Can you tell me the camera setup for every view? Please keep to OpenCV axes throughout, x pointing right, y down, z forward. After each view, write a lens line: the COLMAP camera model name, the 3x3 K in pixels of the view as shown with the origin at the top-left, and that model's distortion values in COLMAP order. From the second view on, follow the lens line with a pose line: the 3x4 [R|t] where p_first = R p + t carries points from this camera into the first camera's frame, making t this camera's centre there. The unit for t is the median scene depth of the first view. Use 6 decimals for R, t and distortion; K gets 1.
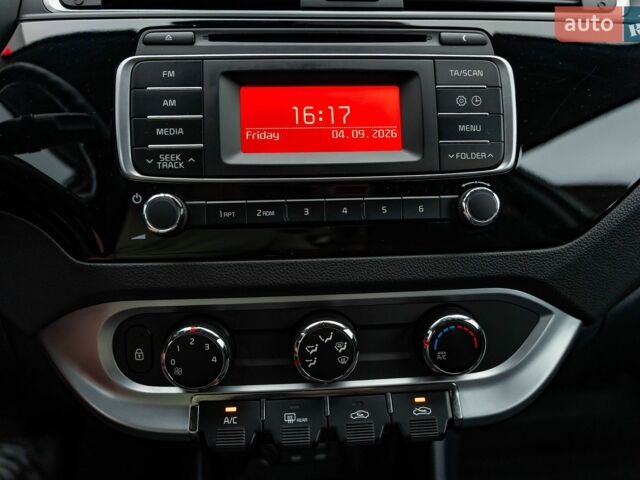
lens RADIAL K [[473.7, 0, 324.3], [0, 473.7, 244.9], [0, 0, 1]] dist [-0.009679, -0.009225]
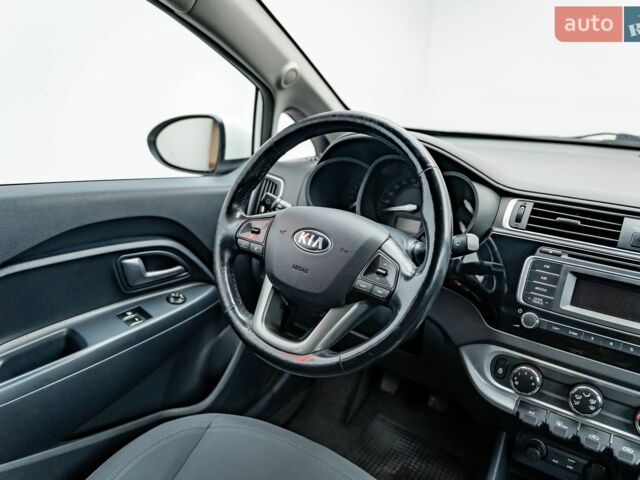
lens RADIAL K [[473.7, 0, 322.8], [0, 473.7, 237.6], [0, 0, 1]] dist [-0.009679, -0.009225]
pose [[0.769658, 0.222352, -0.598487, 0.211258], [-0.287859, 0.957564, -0.014431, -0.126639], [0.569881, 0.183386, 0.801003, -1.636817]]
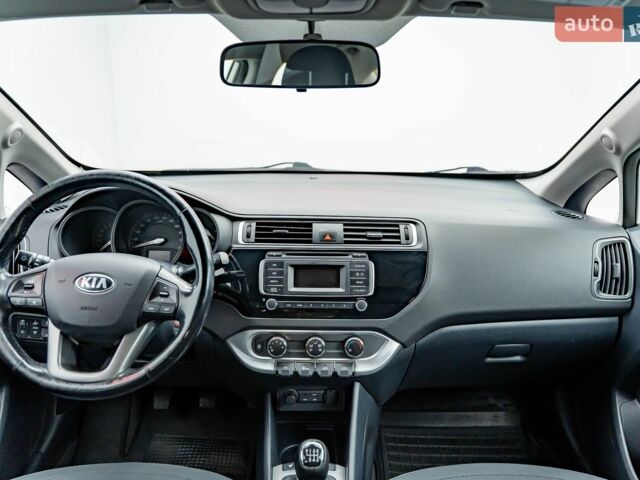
lens RADIAL K [[473.7, 0, 317.8], [0, 473.7, 239.5], [0, 0, 1]] dist [-0.009679, -0.009225]
pose [[0.997474, 0.031405, -0.063708, 0.213733], [-0.041331, 0.986085, -0.161020, 0.011798], [0.057764, 0.163247, 0.984893, -2.452268]]
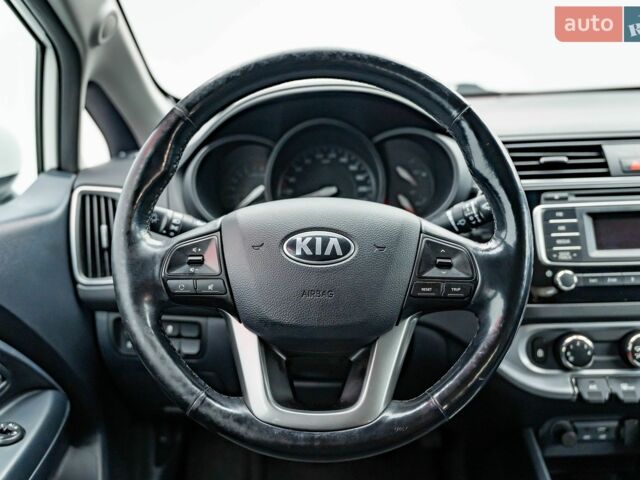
lens RADIAL K [[563.0, 0, 318.0], [0, 563.0, 239.5], [0, 0, 1]] dist [0.009396, -0.010009]
pose [[0.993324, -0.012052, -0.114728, -1.070071], [-0.003954, 0.990386, -0.138276, 0.097865], [0.115291, 0.137806, 0.983726, -1.522537]]
